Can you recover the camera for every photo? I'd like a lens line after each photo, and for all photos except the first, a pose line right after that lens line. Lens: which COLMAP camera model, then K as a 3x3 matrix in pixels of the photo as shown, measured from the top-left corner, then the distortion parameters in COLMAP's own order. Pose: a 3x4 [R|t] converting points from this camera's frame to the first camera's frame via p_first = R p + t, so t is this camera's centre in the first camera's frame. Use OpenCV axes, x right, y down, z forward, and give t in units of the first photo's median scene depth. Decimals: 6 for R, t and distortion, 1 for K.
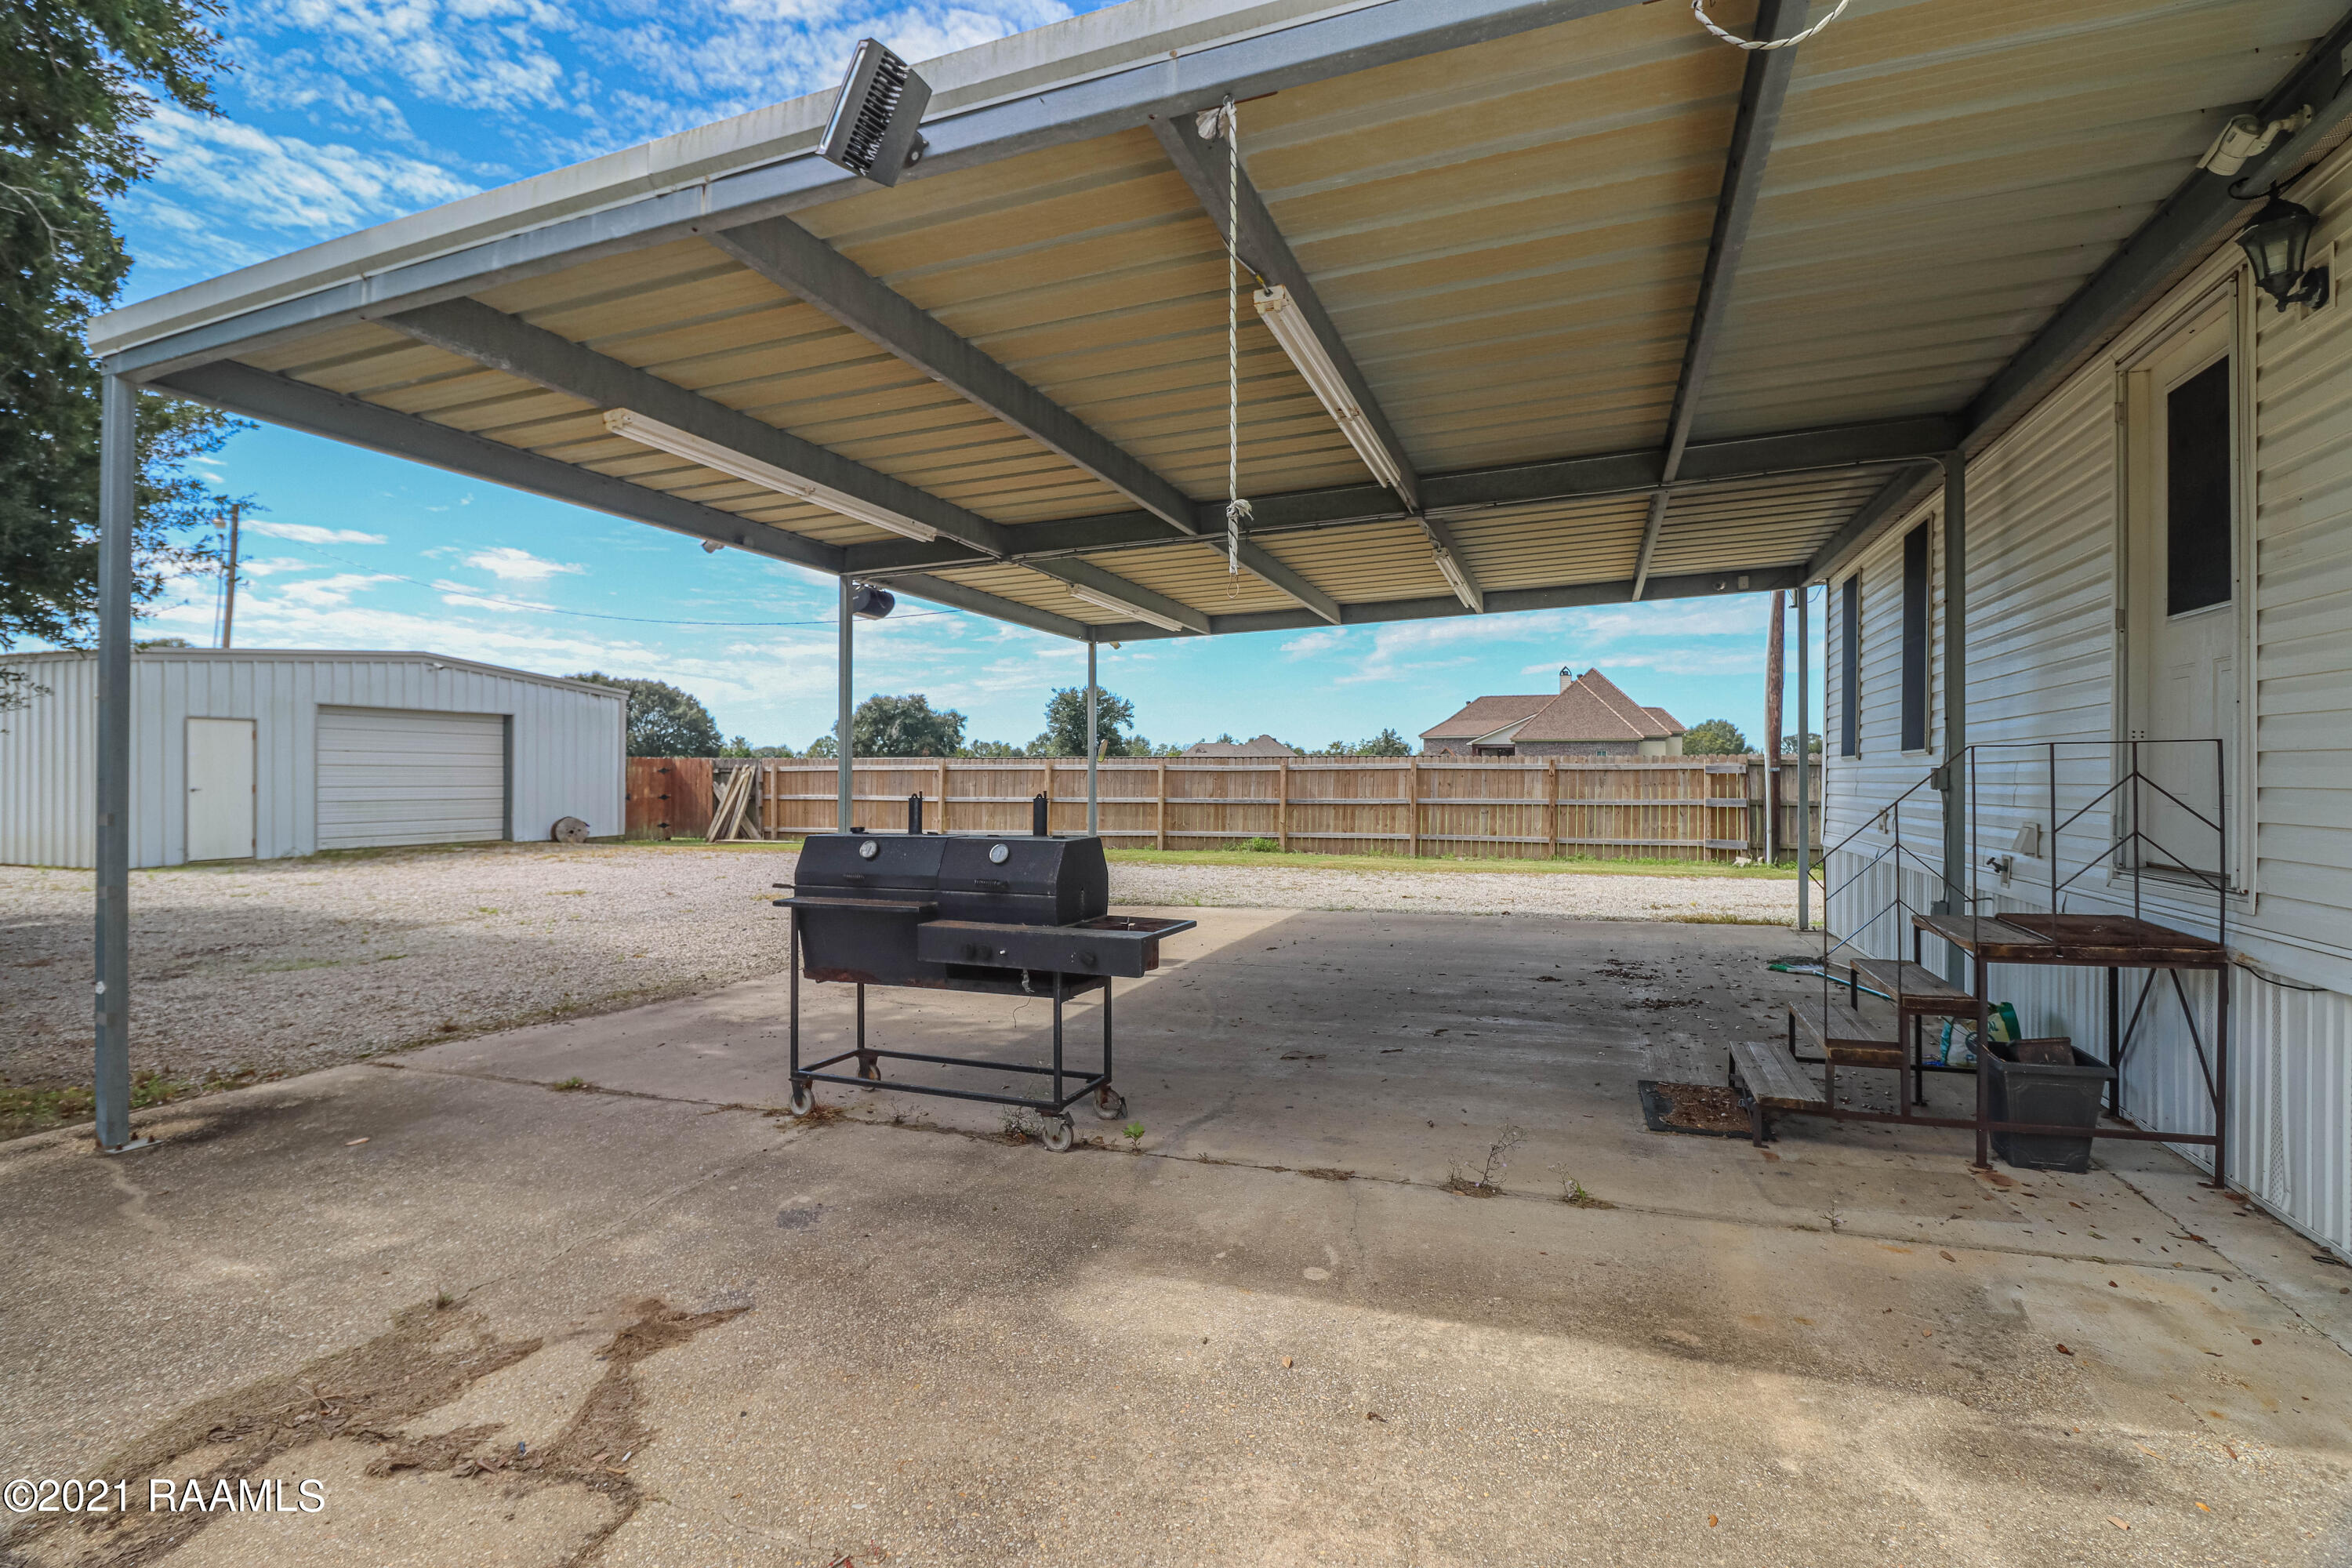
lens RADIAL K [[1104.3, 0, 1165.5], [0, 1104.3, 781.8], [0, 0, 1]] dist [0.002220, -0.000102]
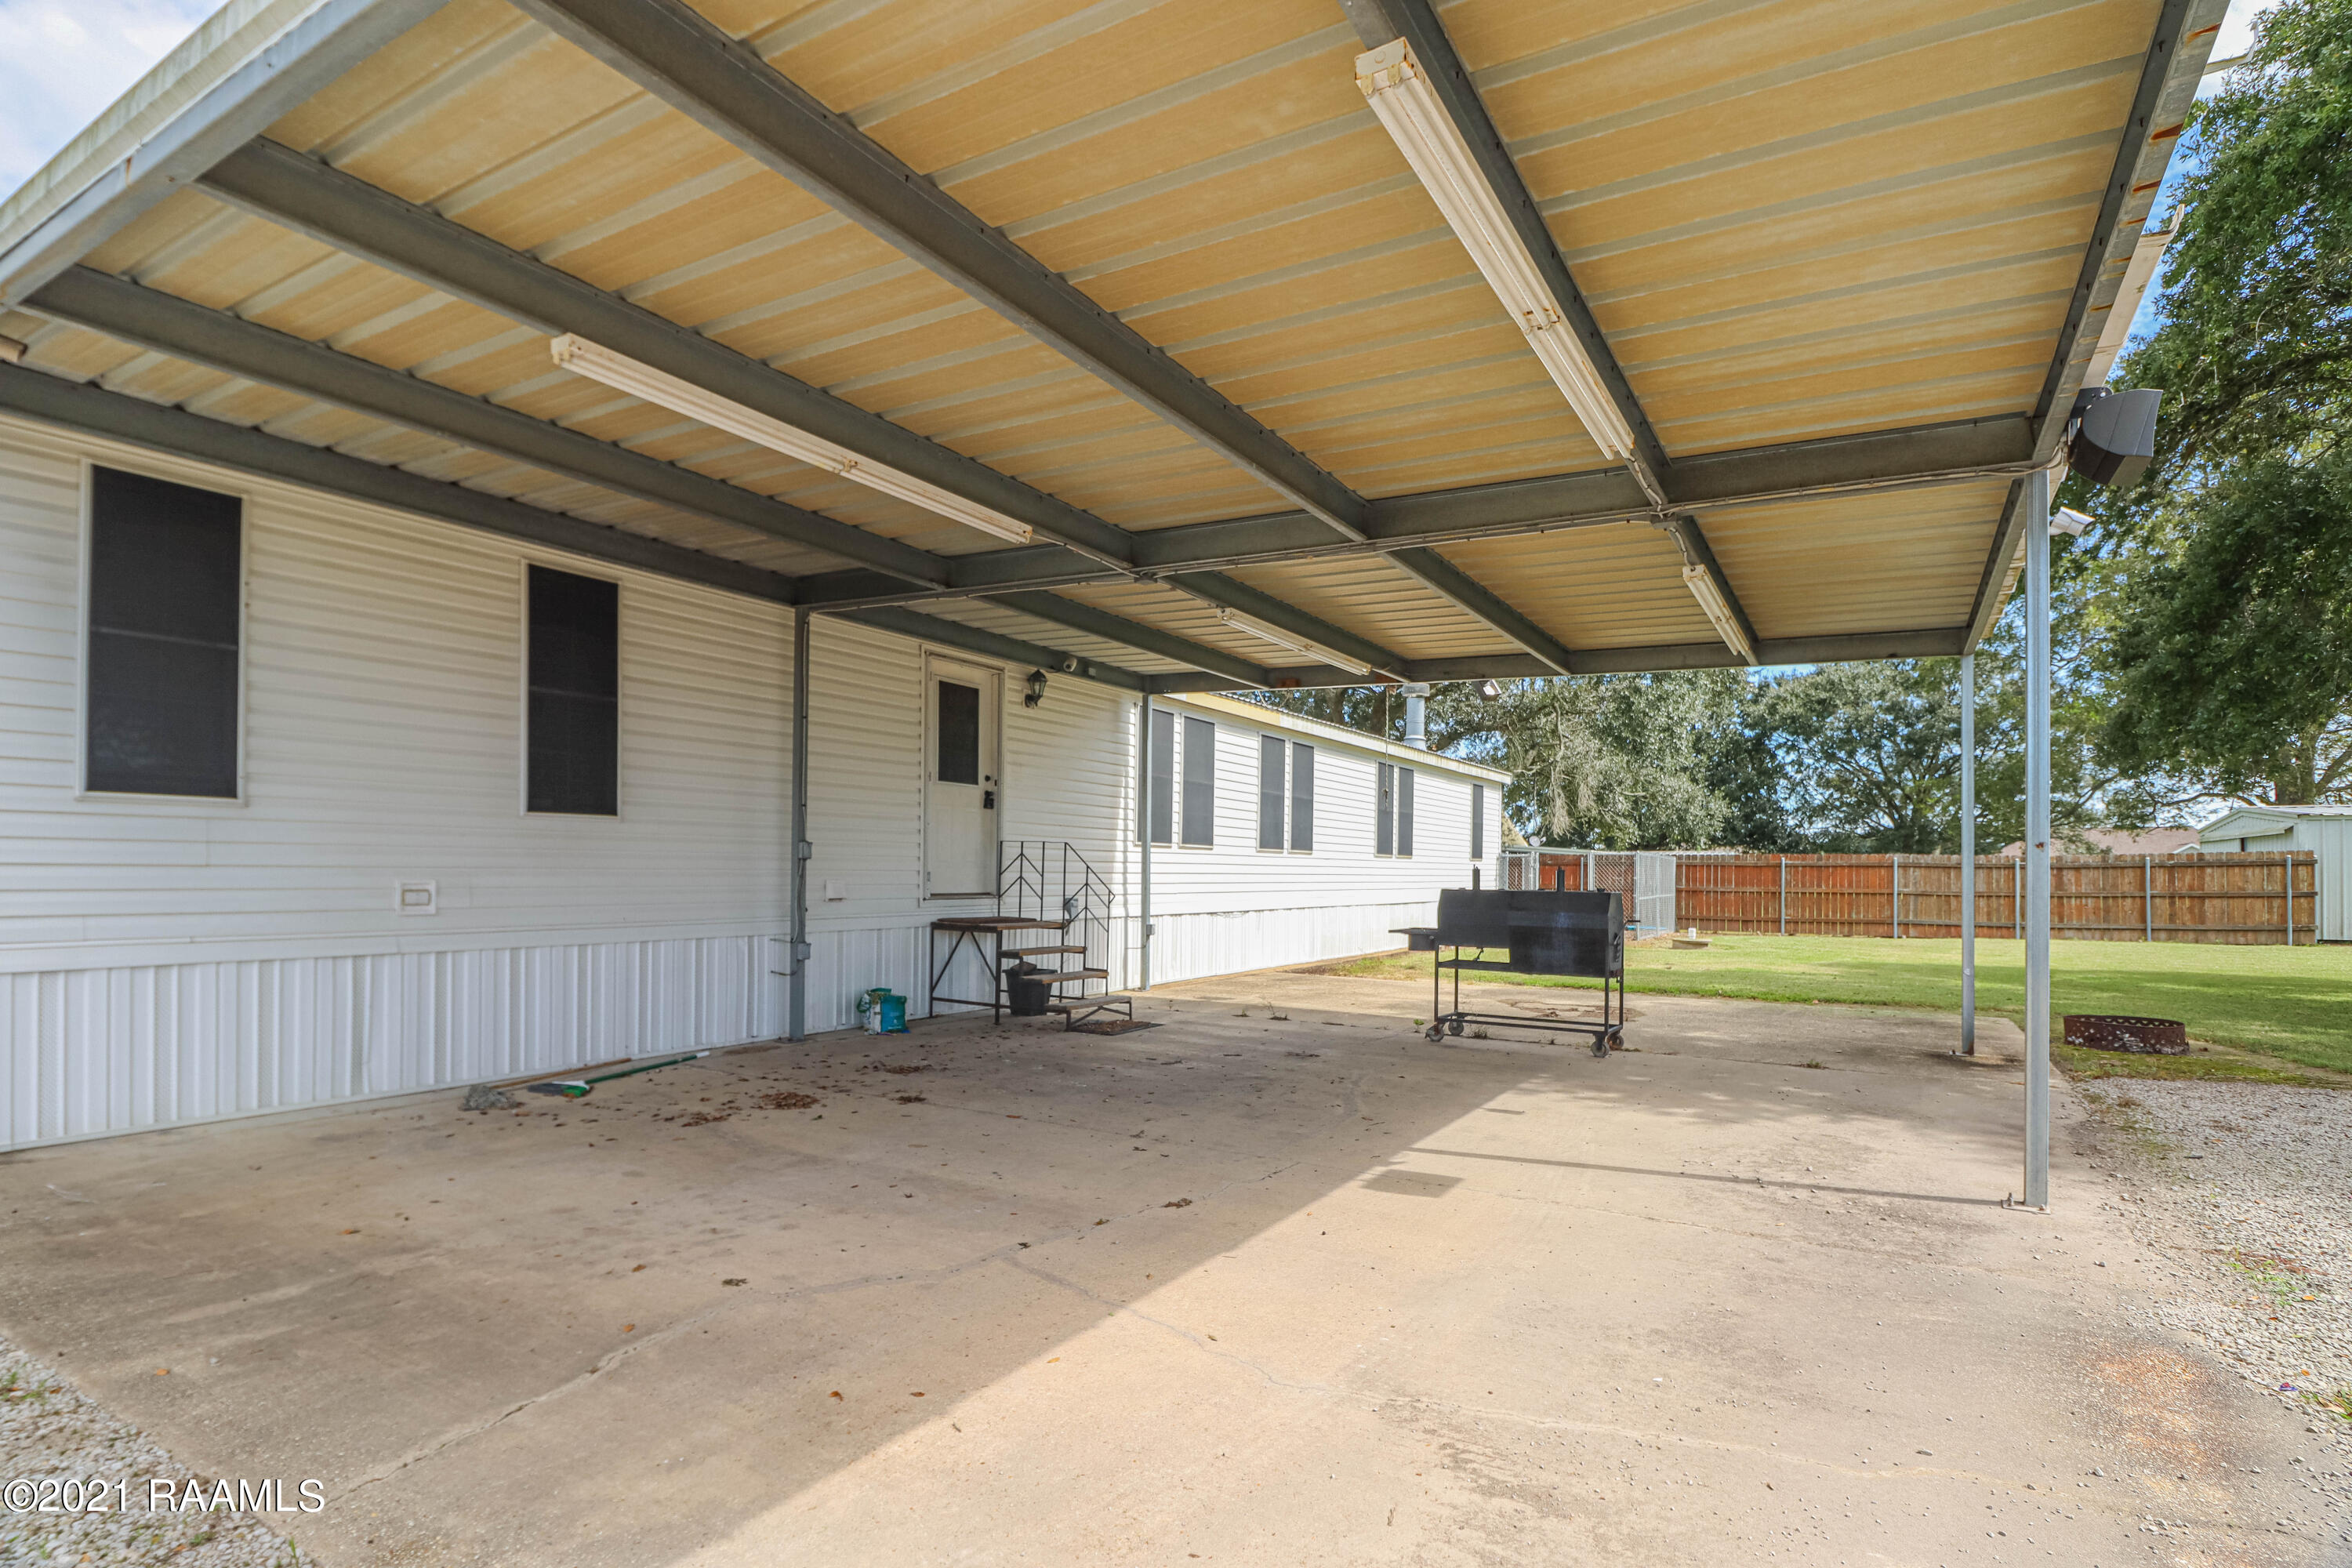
lens RADIAL K [[1104.3, 0, 1253.7], [0, 1104.3, 903.3], [0, 0, 1]] dist [0.002220, -0.000102]
pose [[0.987317, 0.050968, -0.150355, 0.078358], [-0.044833, 0.998029, 0.043918, 0.001798], [0.152297, -0.036621, 0.987656, 0.204815]]
